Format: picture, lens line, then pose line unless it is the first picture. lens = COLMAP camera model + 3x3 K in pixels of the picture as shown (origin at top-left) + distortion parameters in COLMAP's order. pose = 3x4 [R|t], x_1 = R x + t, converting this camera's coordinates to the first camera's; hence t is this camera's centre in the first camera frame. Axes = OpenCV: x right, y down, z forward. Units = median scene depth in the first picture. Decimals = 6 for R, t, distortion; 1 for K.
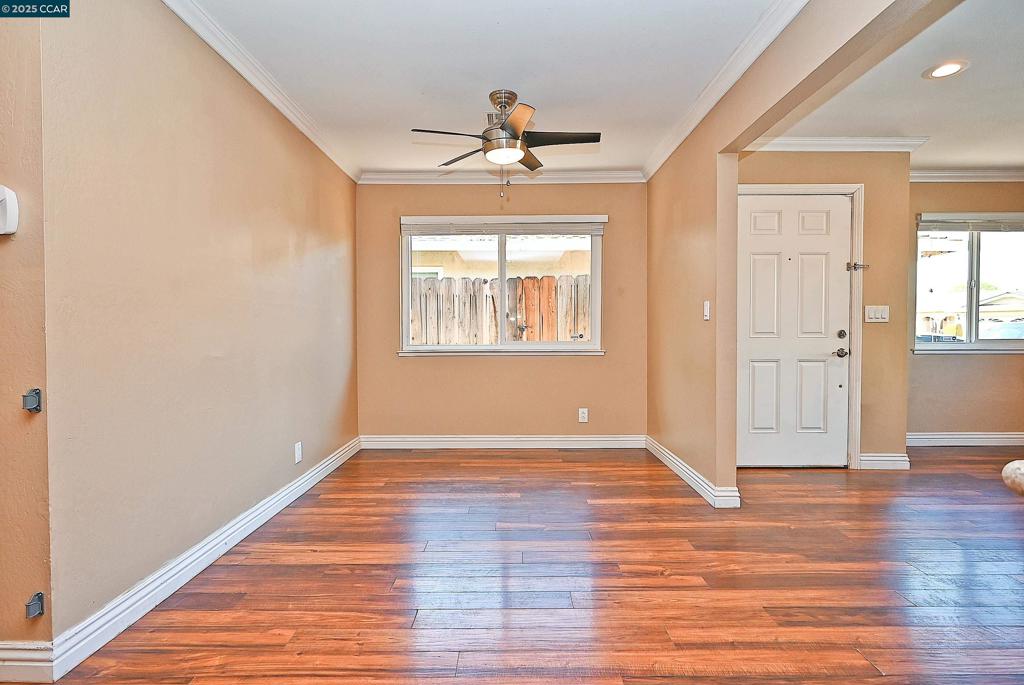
lens RADIAL K [[508.1, 0, 512.0], [0, 508.1, 342.5], [0, 0, 1]] dist [-0.000874, 0.000146]
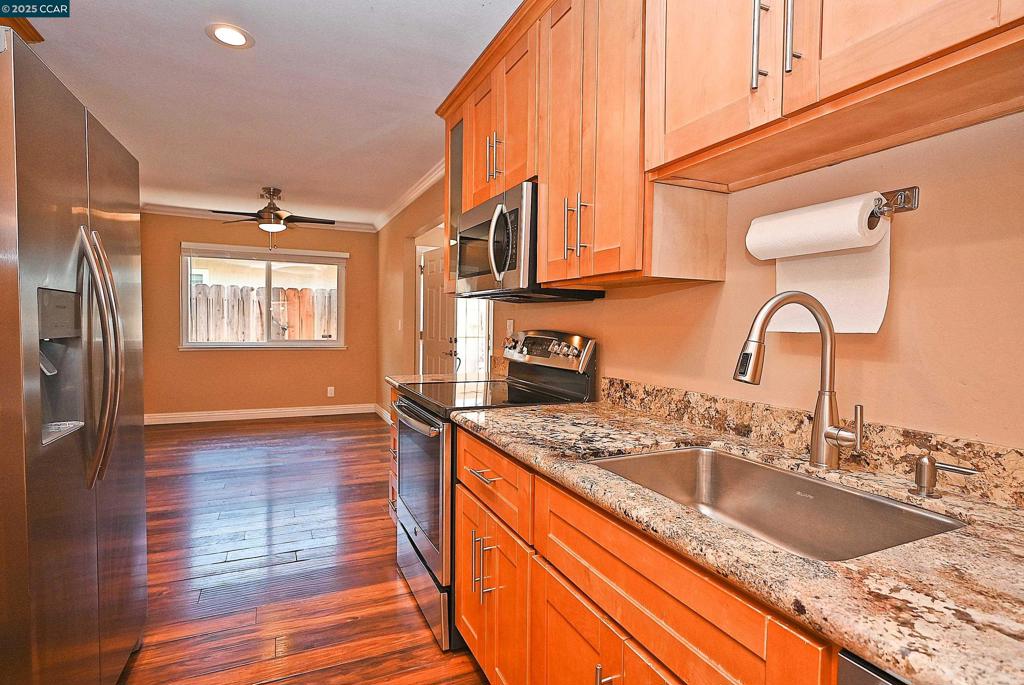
lens RADIAL K [[515.3, 0, 512.0], [0, 515.3, 342.5], [0, 0, 1]] dist [0.000230, 0.001006]
pose [[0.907624, 0.003477, 0.419770, -0.006565], [-0.013356, 0.999699, 0.020597, -0.033074], [-0.419572, -0.024301, 0.907397, -0.541385]]
